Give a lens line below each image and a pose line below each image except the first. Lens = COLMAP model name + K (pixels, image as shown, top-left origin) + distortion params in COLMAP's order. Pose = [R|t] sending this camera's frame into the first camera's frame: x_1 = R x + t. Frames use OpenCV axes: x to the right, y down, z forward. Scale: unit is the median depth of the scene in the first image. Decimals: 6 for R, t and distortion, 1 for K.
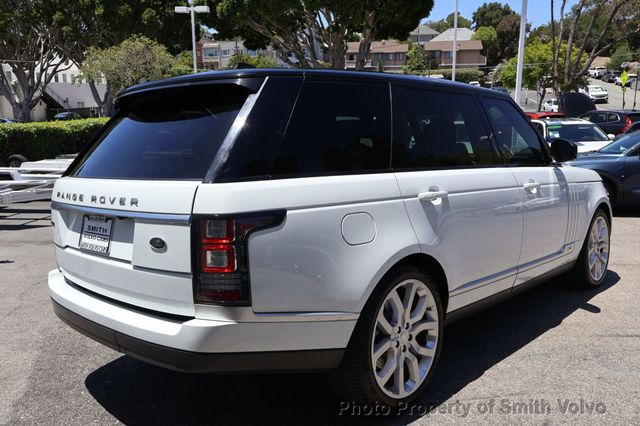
lens RADIAL K [[530.8, 0, 317.3], [0, 530.8, 214.3], [0, 0, 1]] dist [0.001232, 0.020378]
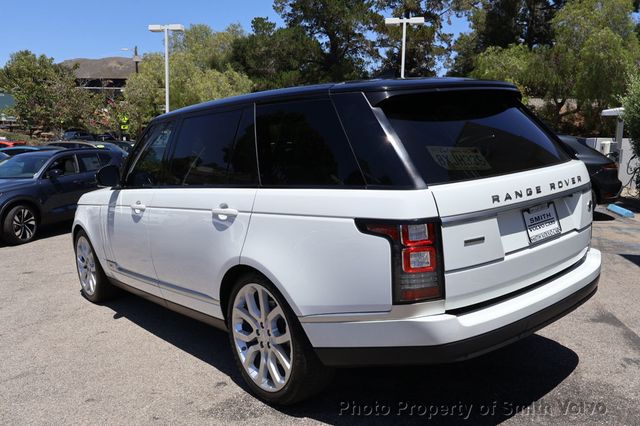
lens RADIAL K [[530.8, 0, 317.0], [0, 530.8, 209.5], [0, 0, 1]] dist [0.001232, 0.020378]
pose [[0.131538, -0.116977, 0.984385, -1.567420], [0.191254, 0.977352, 0.090585, -0.173922], [-0.972687, 0.176352, 0.150931, 1.321093]]
